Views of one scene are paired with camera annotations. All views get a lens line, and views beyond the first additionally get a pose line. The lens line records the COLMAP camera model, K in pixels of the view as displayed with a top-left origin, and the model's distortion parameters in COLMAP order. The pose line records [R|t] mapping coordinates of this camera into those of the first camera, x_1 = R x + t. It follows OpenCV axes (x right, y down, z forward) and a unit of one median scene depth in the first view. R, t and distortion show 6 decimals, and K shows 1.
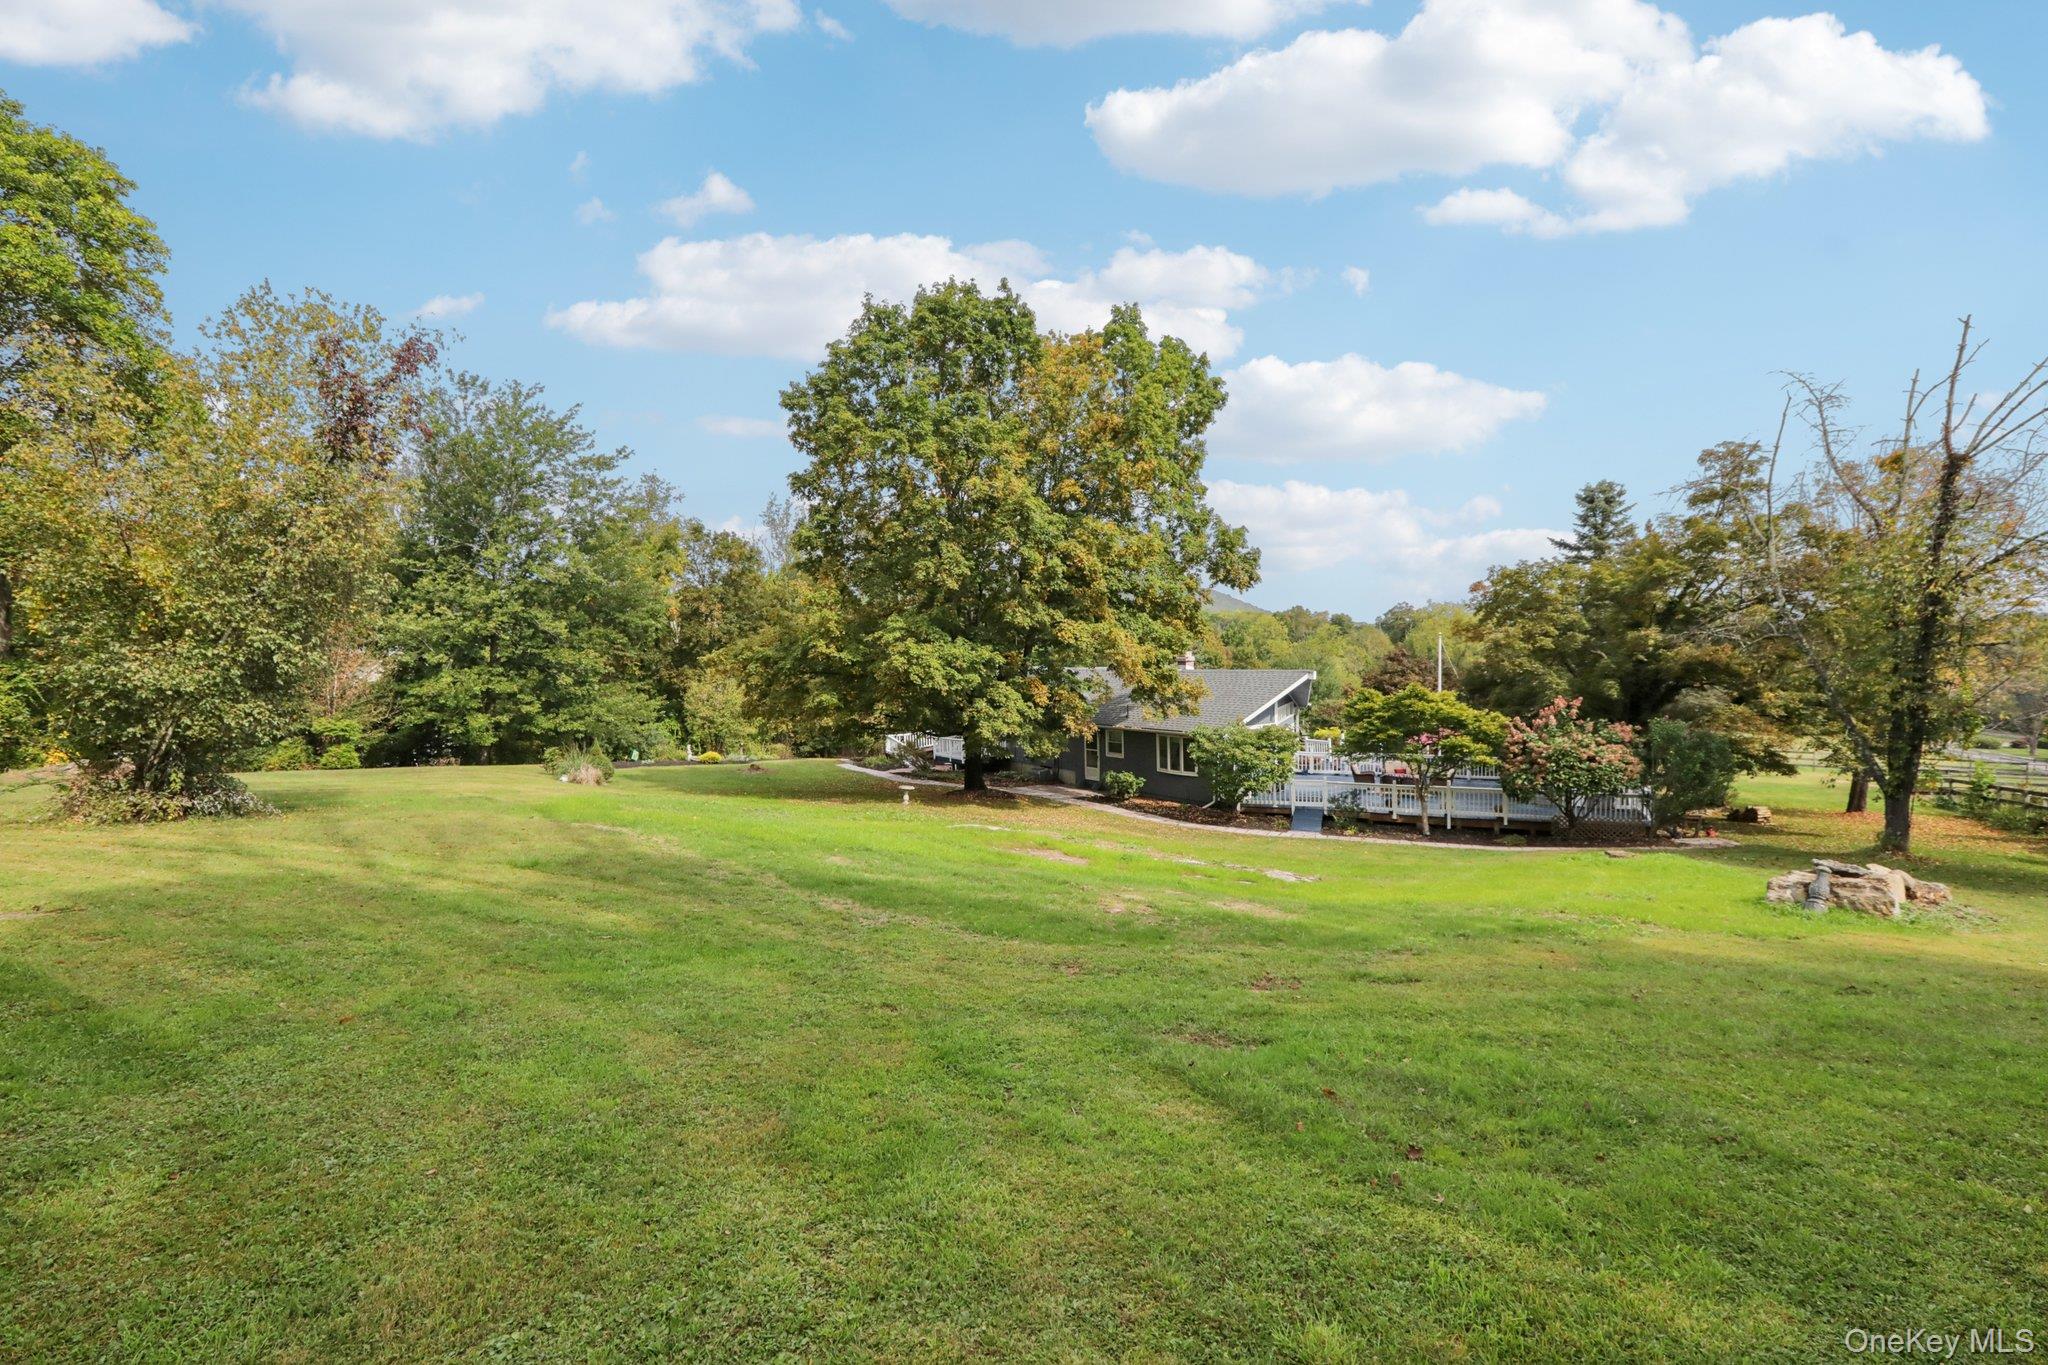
lens RADIAL K [[936.1, 0, 1020.3], [0, 936.1, 675.4], [0, 0, 1]] dist [0.000708, -0.000021]
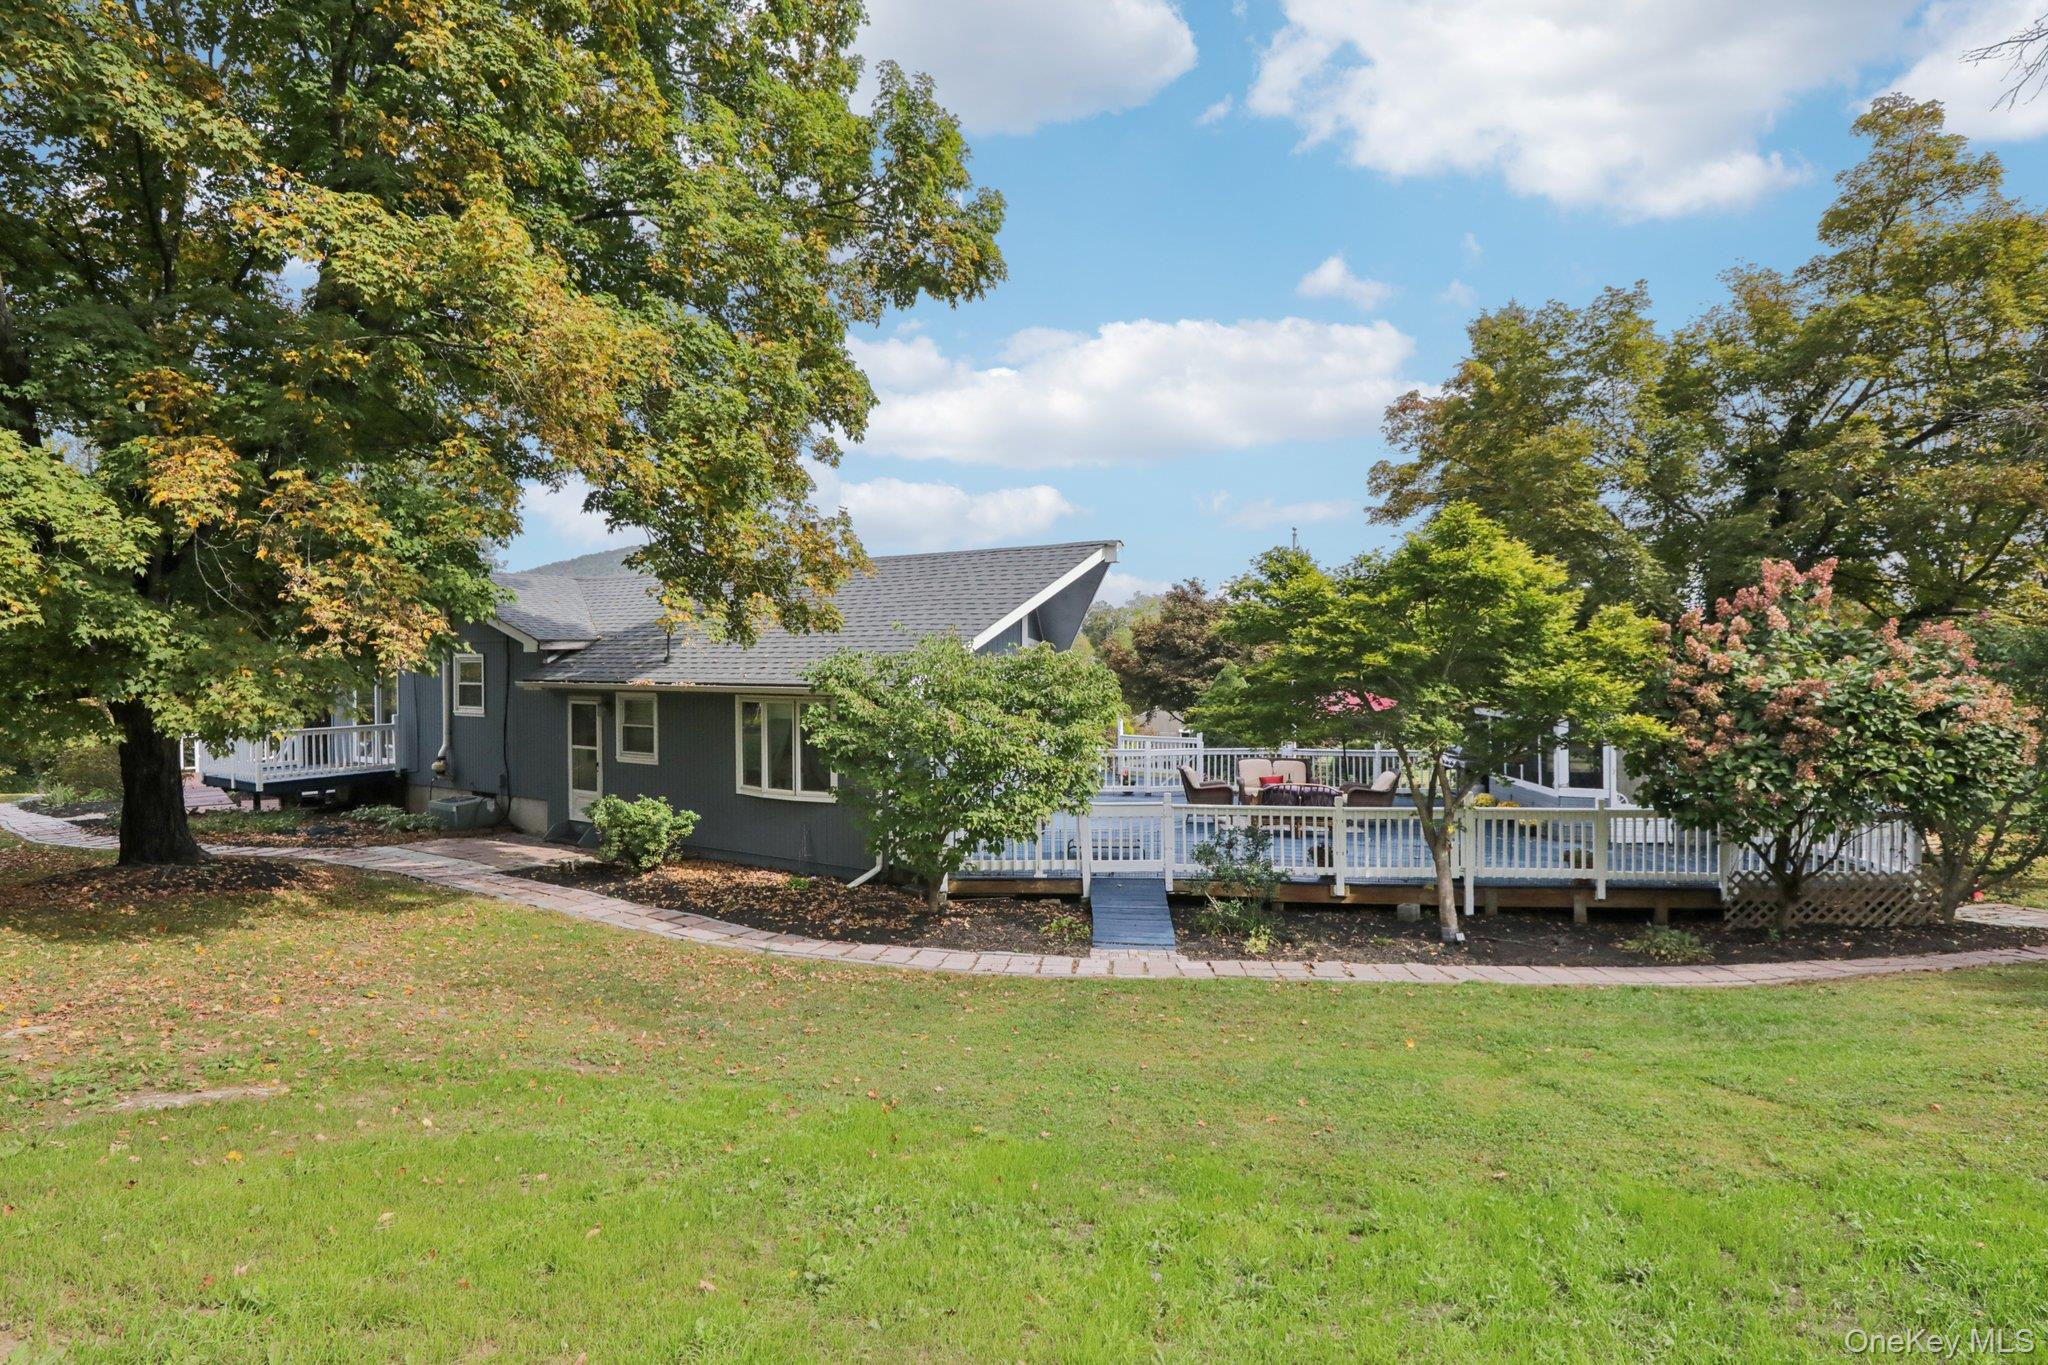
lens RADIAL K [[1167.4, 0, 1028.8], [0, 1167.4, 678.1], [0, 0, 1]] dist [-0.001102, 0.000083]
pose [[0.948158, 0.005031, 0.317759, 0.122542], [-0.002312, 0.999957, -0.008932, 0.067148], [-0.317791, 0.007735, 0.948129, 0.574970]]
